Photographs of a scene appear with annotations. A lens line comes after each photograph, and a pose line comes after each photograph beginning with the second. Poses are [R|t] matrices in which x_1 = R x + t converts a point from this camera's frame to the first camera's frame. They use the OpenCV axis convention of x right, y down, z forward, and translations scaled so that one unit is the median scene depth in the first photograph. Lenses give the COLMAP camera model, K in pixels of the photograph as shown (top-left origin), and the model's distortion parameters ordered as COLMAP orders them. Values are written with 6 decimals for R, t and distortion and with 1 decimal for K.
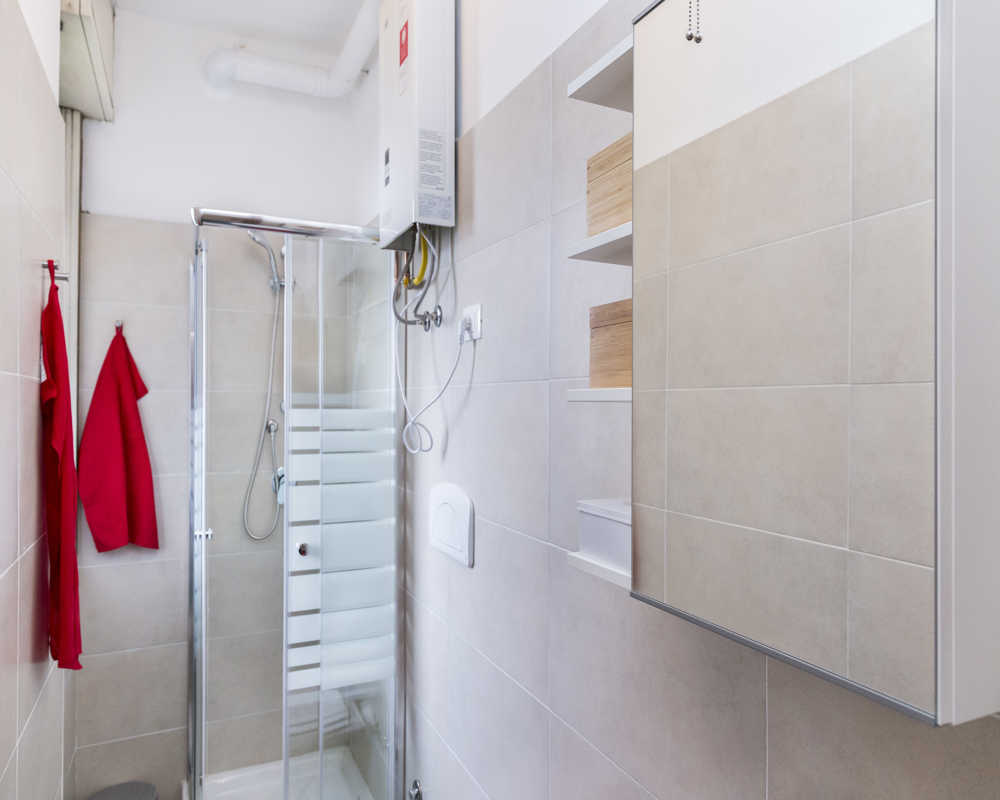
lens RADIAL K [[679.4, 0, 508.6], [0, 679.4, 406.4], [0, 0, 1]] dist [0.024492, -0.027403]
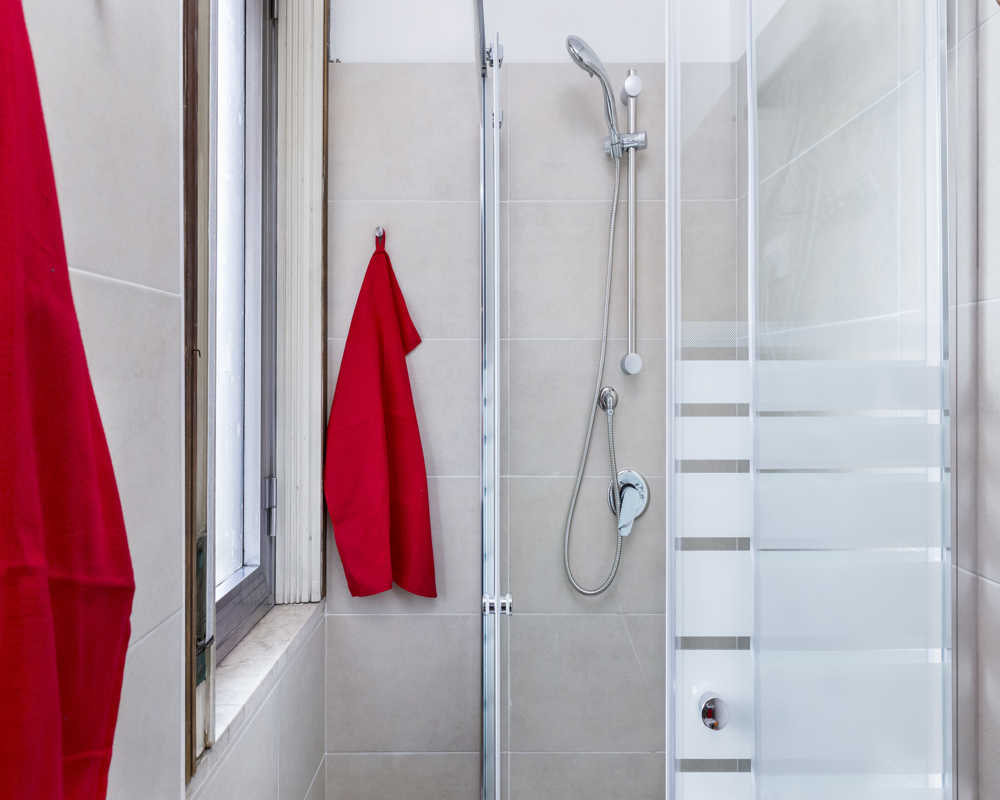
lens RADIAL K [[679.4, 0, 502.3], [0, 679.4, 348.0], [0, 0, 1]] dist [0.024492, -0.027403]
pose [[0.901444, -0.019819, -0.432441, -0.221681], [0.002416, 0.999166, -0.040755, 0.012109], [0.432889, 0.035694, 0.900740, 0.543944]]
